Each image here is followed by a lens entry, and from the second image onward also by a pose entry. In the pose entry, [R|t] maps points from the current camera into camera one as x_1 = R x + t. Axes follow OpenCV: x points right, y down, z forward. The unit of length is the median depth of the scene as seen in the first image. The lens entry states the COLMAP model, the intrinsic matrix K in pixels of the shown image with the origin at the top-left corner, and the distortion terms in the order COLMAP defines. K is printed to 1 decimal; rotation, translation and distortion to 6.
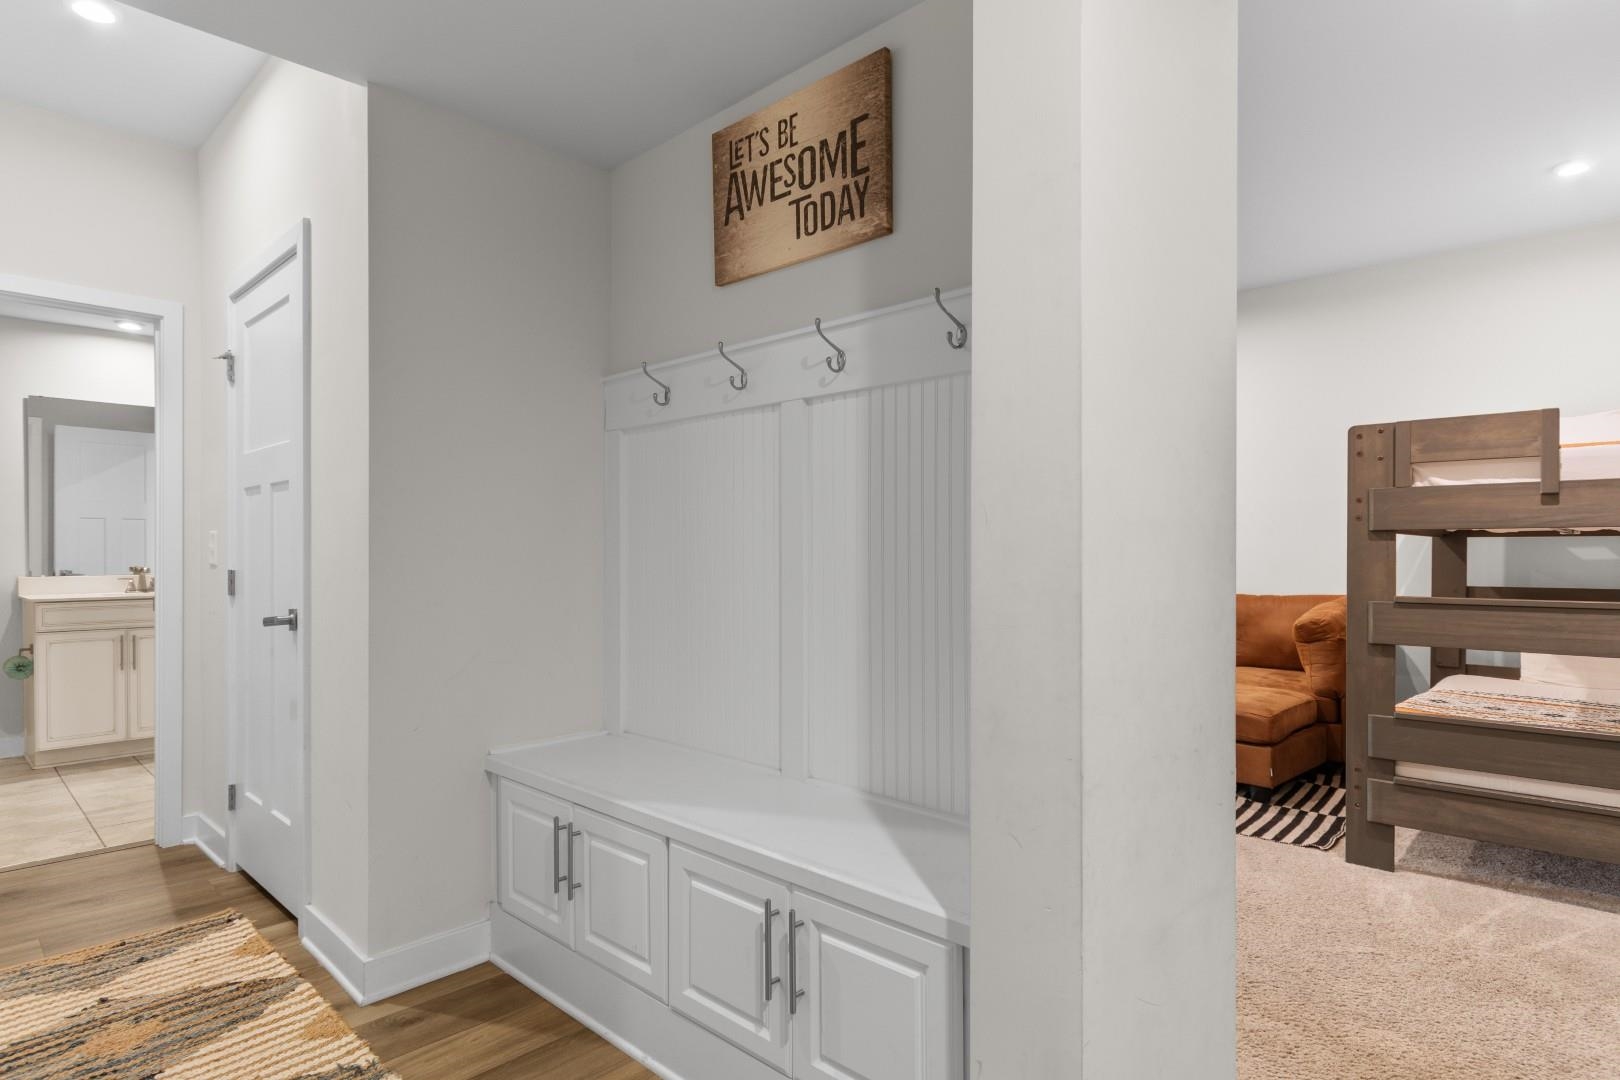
lens RADIAL K [[862.2, 0, 812.9], [0, 862.2, 548.7], [0, 0, 1]] dist [-0.000541, -0.002699]
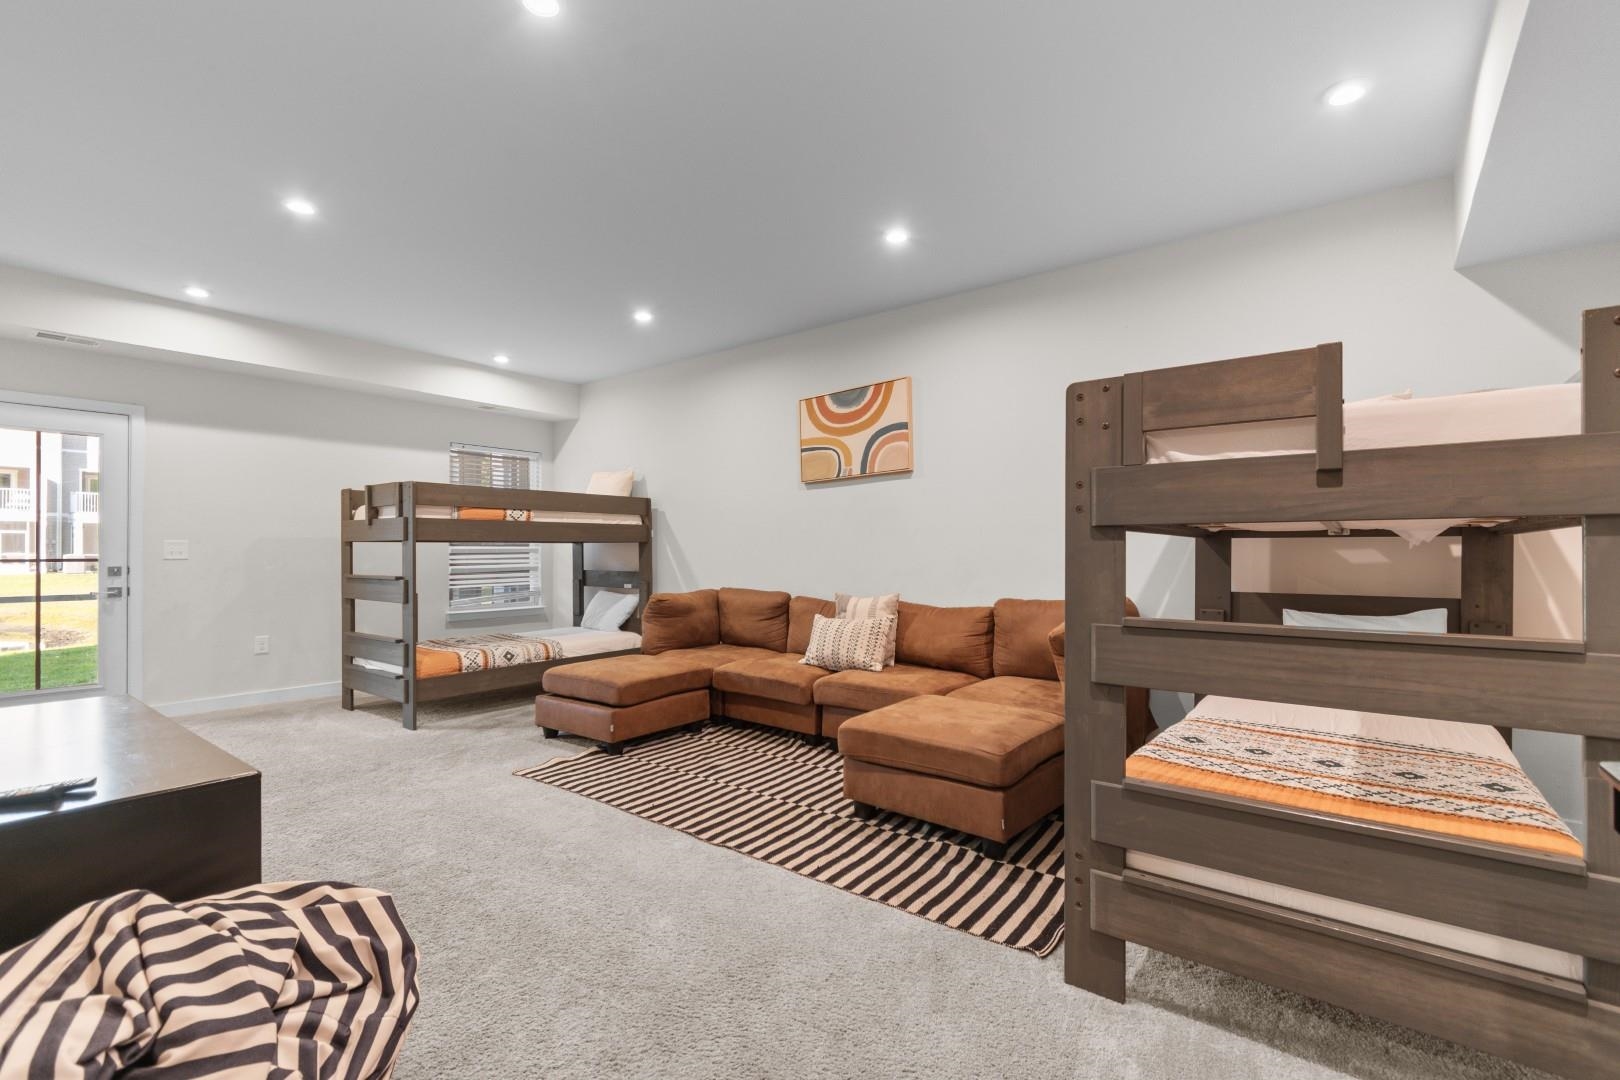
lens RADIAL K [[700.0, 0, 806.5], [0, 700.0, 542.5], [0, 0, 1]] dist [-0.002152, 0.000748]
pose [[0.996163, 0.002512, 0.087483, 0.356878], [-0.001705, 0.999955, -0.009297, -0.001619], [-0.087503, 0.009112, 0.996123, 0.436990]]
